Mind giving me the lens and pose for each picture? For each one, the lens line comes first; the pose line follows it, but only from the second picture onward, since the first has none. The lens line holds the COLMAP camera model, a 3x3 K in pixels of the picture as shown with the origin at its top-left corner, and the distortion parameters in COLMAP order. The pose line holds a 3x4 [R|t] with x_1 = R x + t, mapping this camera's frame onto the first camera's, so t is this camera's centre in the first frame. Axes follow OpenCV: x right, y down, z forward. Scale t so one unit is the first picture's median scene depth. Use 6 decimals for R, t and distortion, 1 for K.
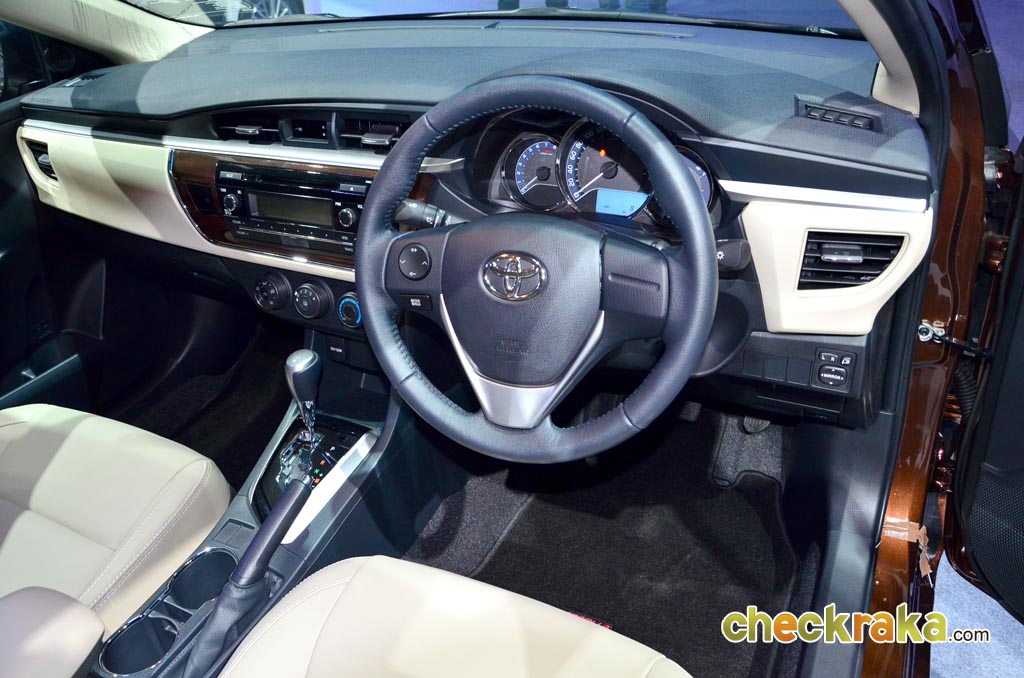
lens RADIAL K [[758.6, 0, 511.7], [0, 758.6, 362.7], [0, 0, 1]] dist [-0.134037, 0.001759]
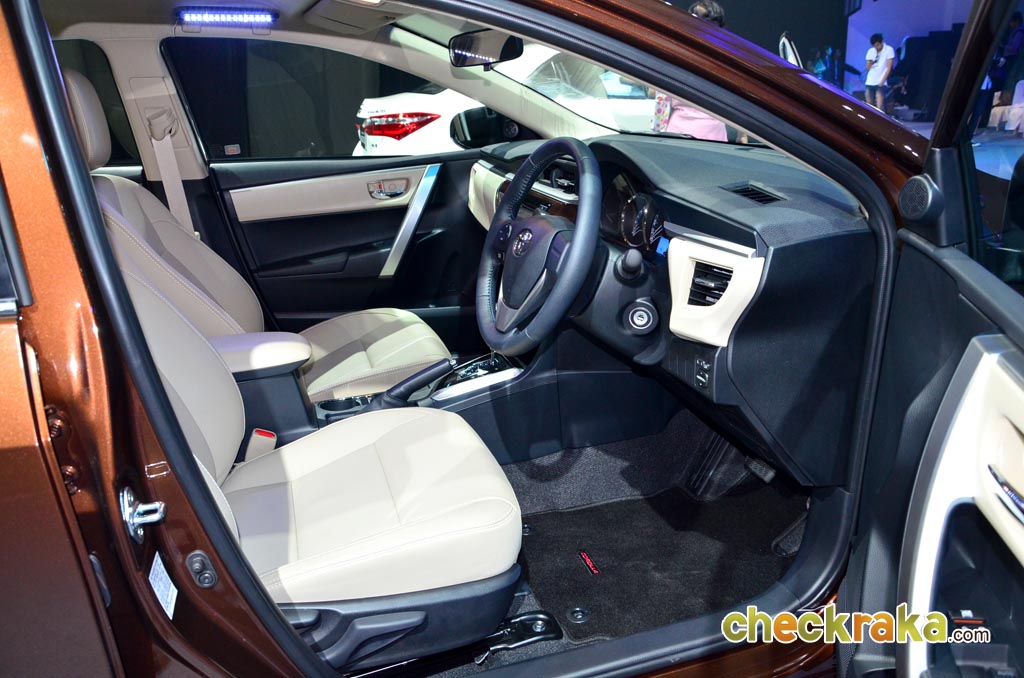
lens RADIAL K [[758.6, 0, 511.7], [0, 758.6, 362.7], [0, 0, 1]] dist [-0.134037, 0.001759]
pose [[0.667090, 0.293903, -0.684553, 0.889649], [-0.422670, 0.905994, -0.022913, 0.130535], [0.613467, 0.304625, 0.728603, -0.137126]]
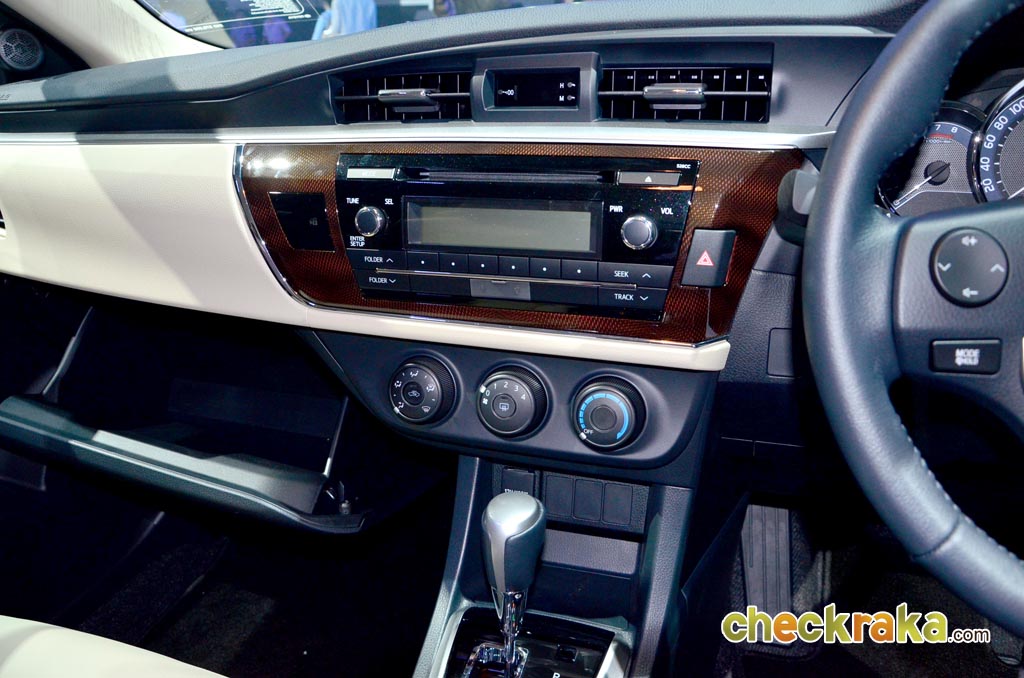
lens RADIAL K [[758.6, 0, 511.7], [0, 758.6, 362.7], [0, 0, 1]] dist [-0.134037, 0.001759]
pose [[0.992605, -0.019504, 0.119811, -0.334737], [0.042596, 0.980208, -0.193335, -0.003866], [-0.113669, 0.197009, 0.973790, 0.458440]]
